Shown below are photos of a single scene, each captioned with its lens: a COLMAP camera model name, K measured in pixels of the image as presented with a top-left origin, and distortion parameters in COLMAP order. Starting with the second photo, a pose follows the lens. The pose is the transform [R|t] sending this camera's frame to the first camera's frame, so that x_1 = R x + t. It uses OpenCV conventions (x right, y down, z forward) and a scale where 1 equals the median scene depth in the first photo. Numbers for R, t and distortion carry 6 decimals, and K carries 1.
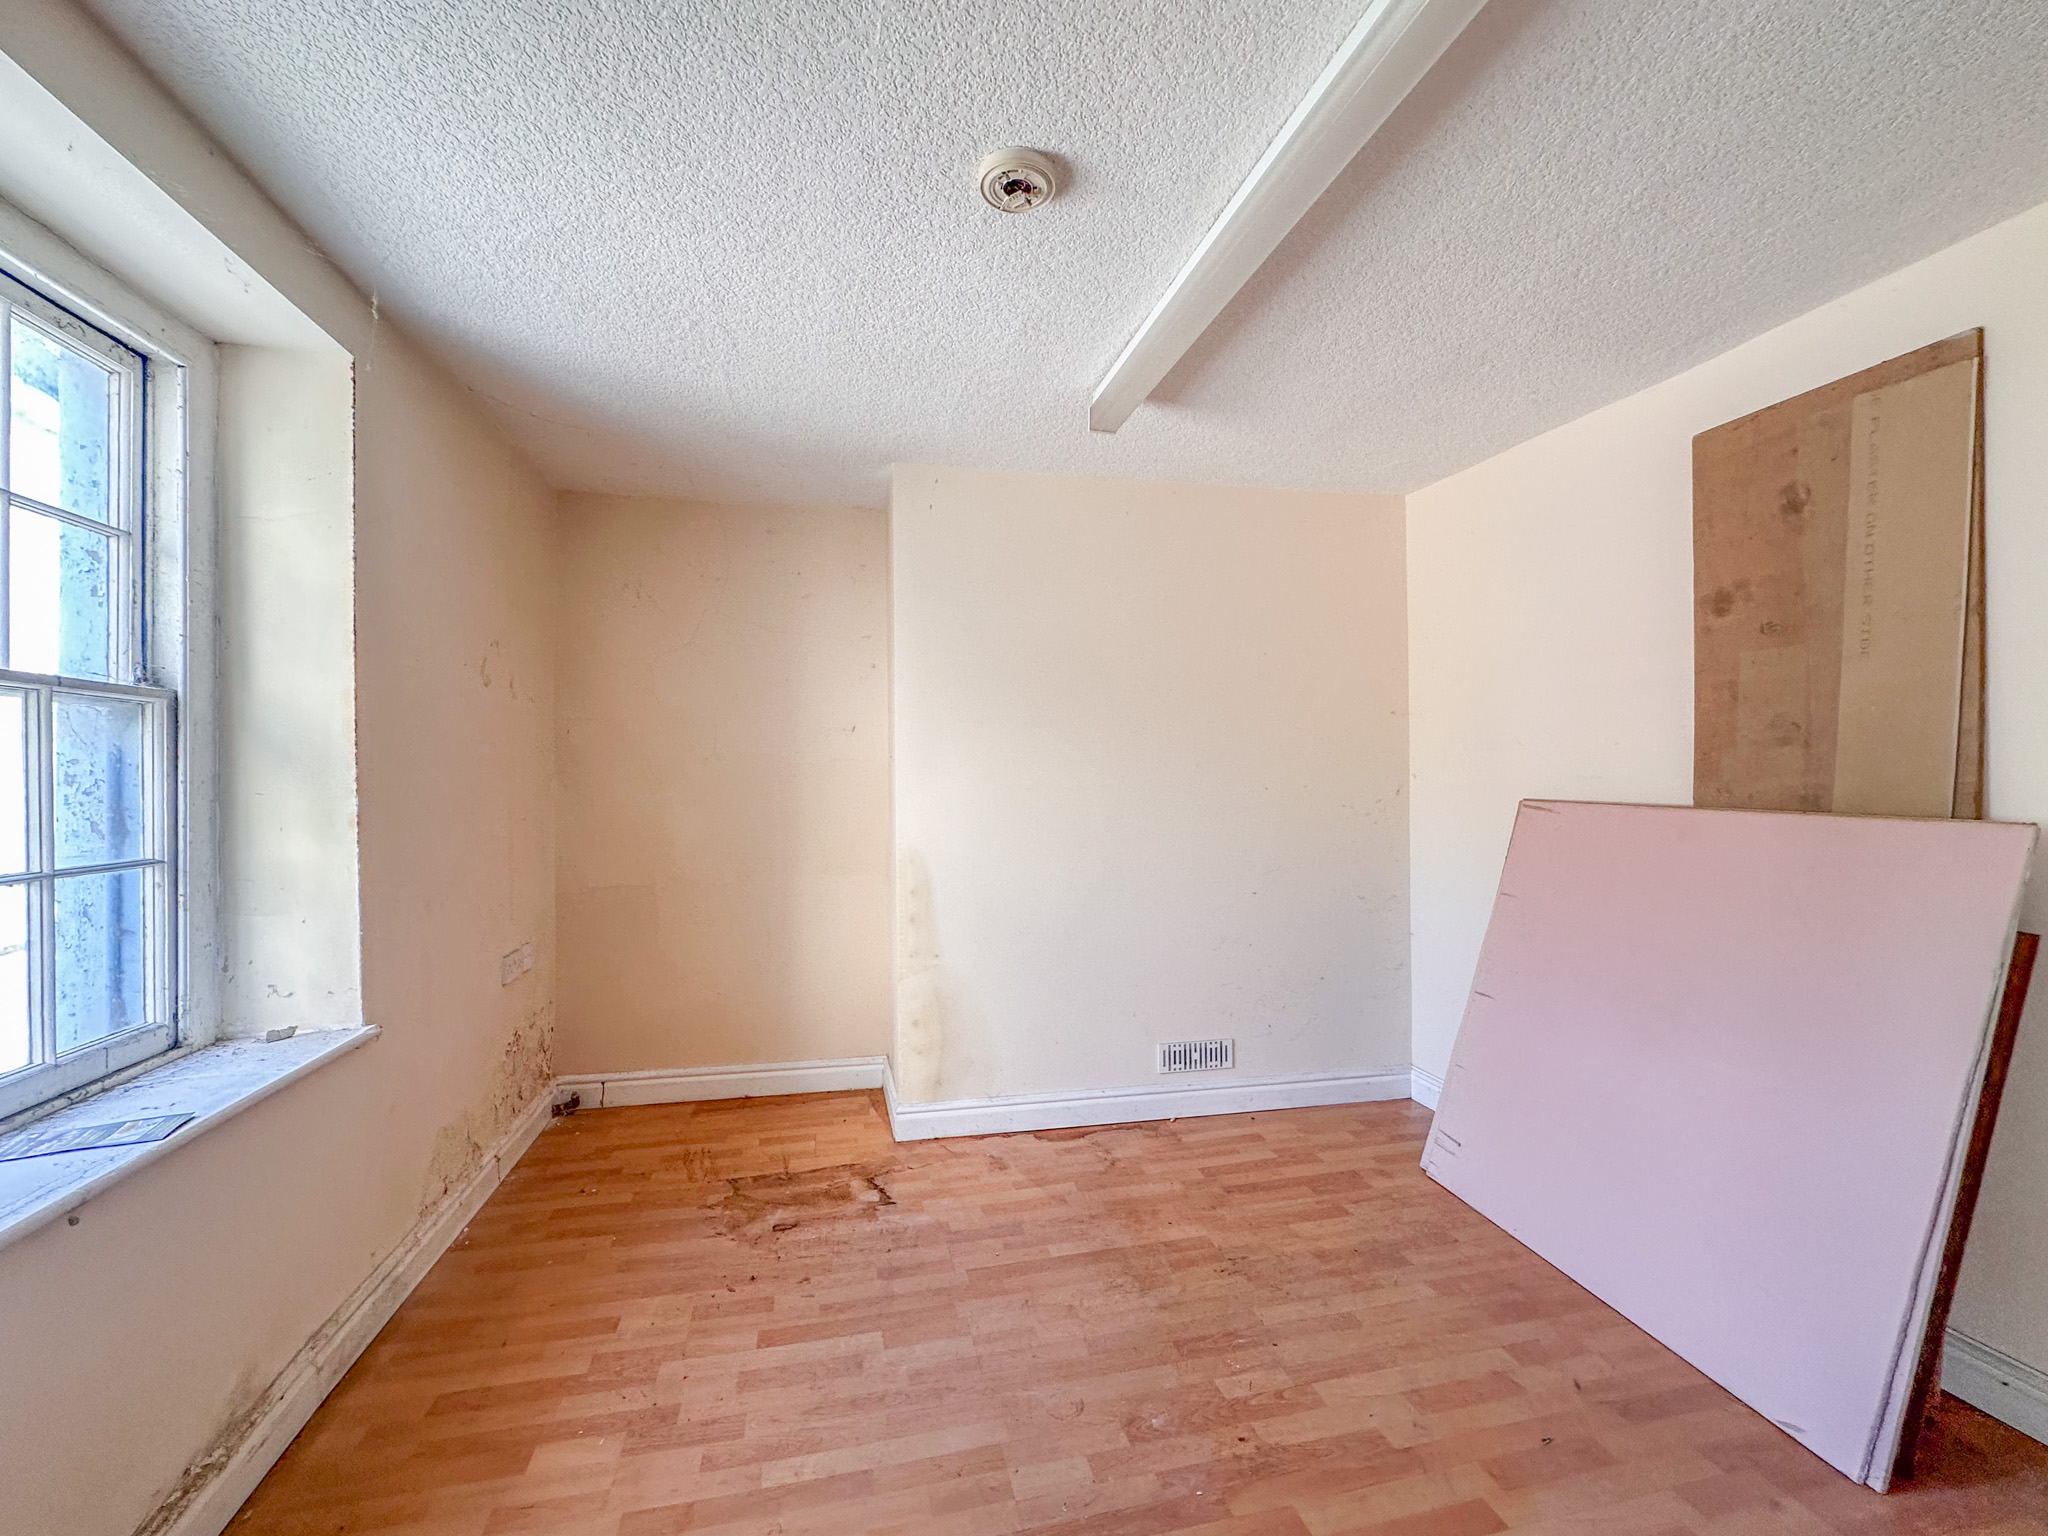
lens RADIAL K [[868.8, 0, 1029.5], [0, 868.8, 777.3], [0, 0, 1]] dist [-0.001119, -0.000029]
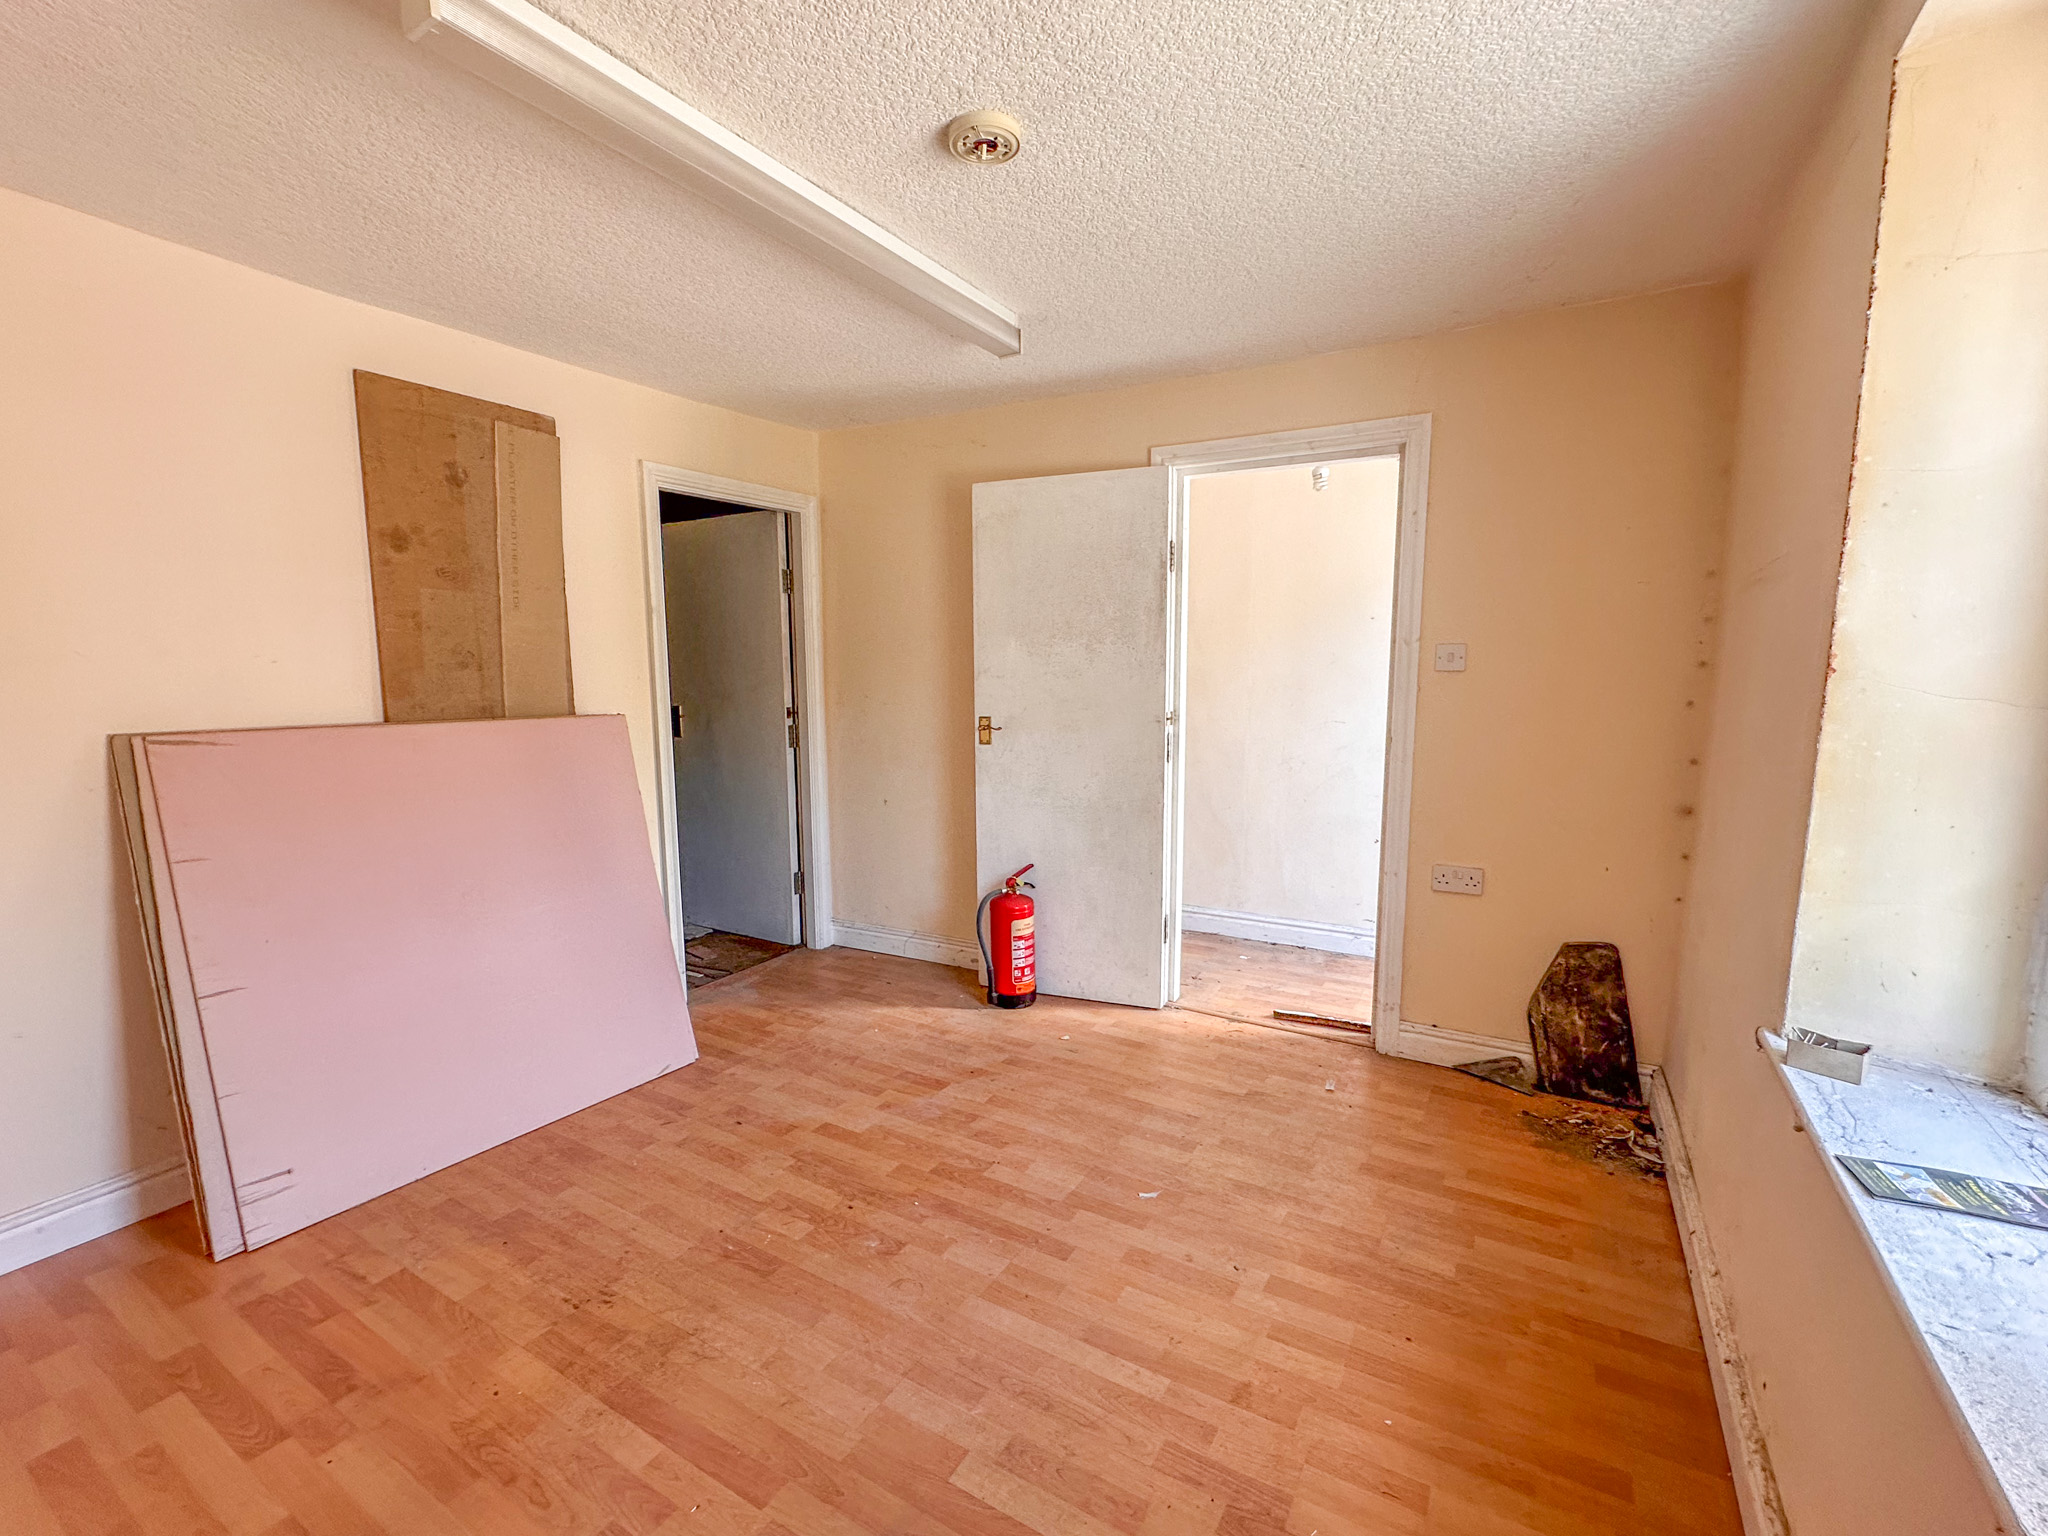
lens RADIAL K [[868.8, 0, 1032.1], [0, 868.8, 776.9], [0, 0, 1]] dist [-0.001119, -0.000029]
pose [[-0.718136, -0.081208, 0.691149, -0.663199], [0.010194, 0.991834, 0.127129, -0.033356], [-0.695828, 0.098341, -0.711443, 1.389304]]
